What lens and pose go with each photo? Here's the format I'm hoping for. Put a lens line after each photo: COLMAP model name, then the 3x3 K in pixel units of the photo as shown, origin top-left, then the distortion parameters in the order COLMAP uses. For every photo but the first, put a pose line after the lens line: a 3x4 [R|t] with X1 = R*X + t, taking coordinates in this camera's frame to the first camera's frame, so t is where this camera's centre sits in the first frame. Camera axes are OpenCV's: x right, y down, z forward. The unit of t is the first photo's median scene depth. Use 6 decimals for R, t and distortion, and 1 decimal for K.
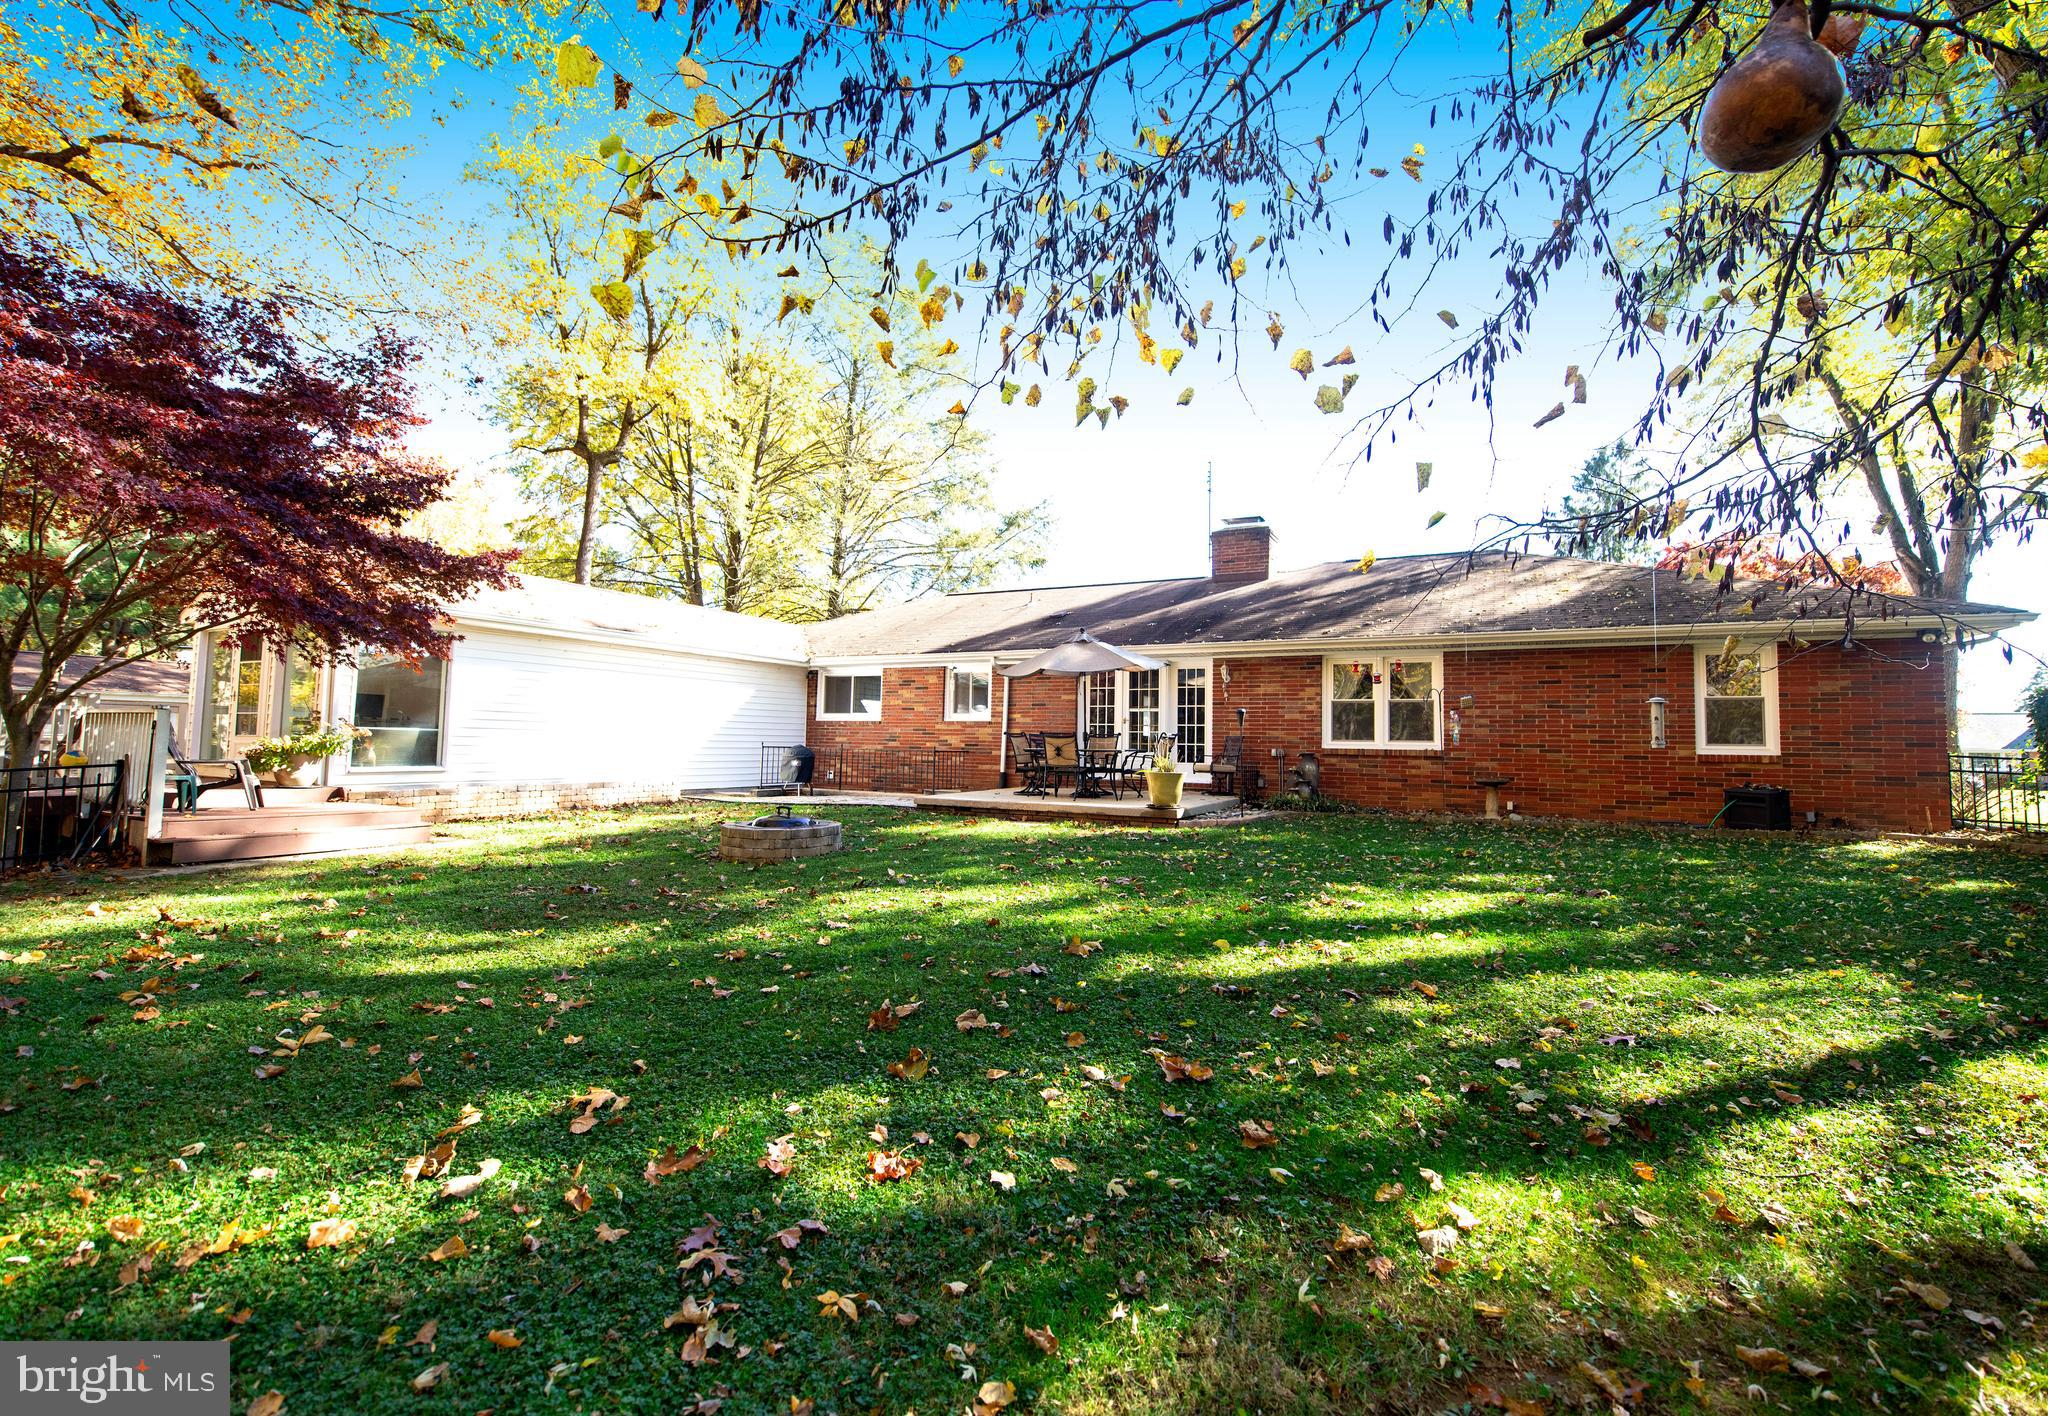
lens RADIAL K [[917.7, 0, 1032.2], [0, 917.7, 704.0], [0, 0, 1]] dist [-0.005020, -0.000288]
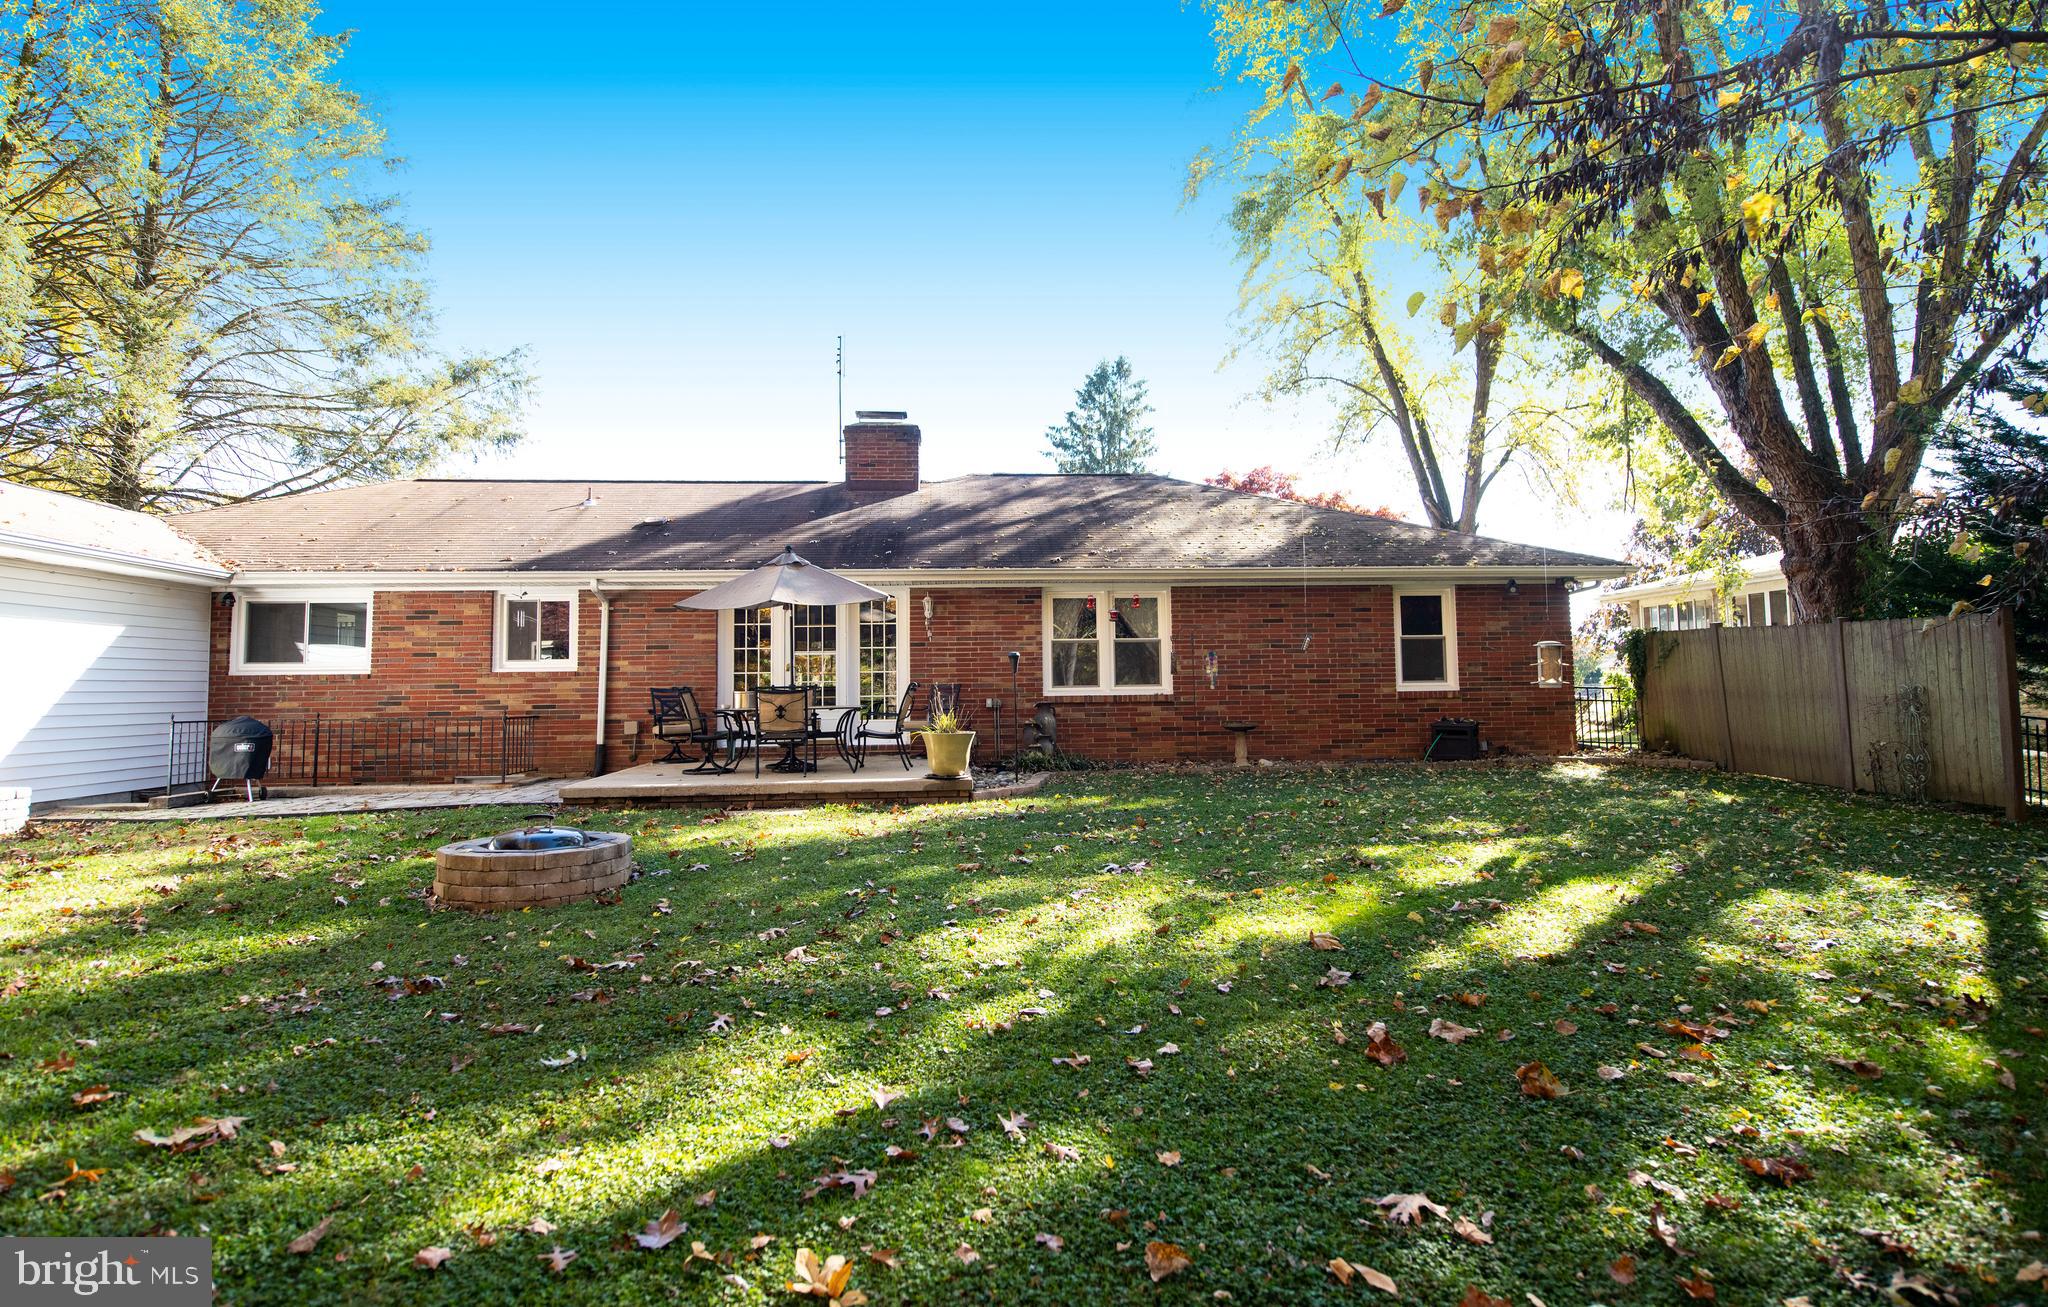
lens RADIAL K [[1177.6, 0, 1013.8], [0, 1177.6, 635.8], [0, 0, 1]] dist [0.006176, 0.000088]
pose [[0.846156, -0.004160, 0.532919, -0.244622], [0.003980, 0.999991, 0.001488, -0.008352], [-0.532921, 0.000862, 0.846165, 0.071584]]
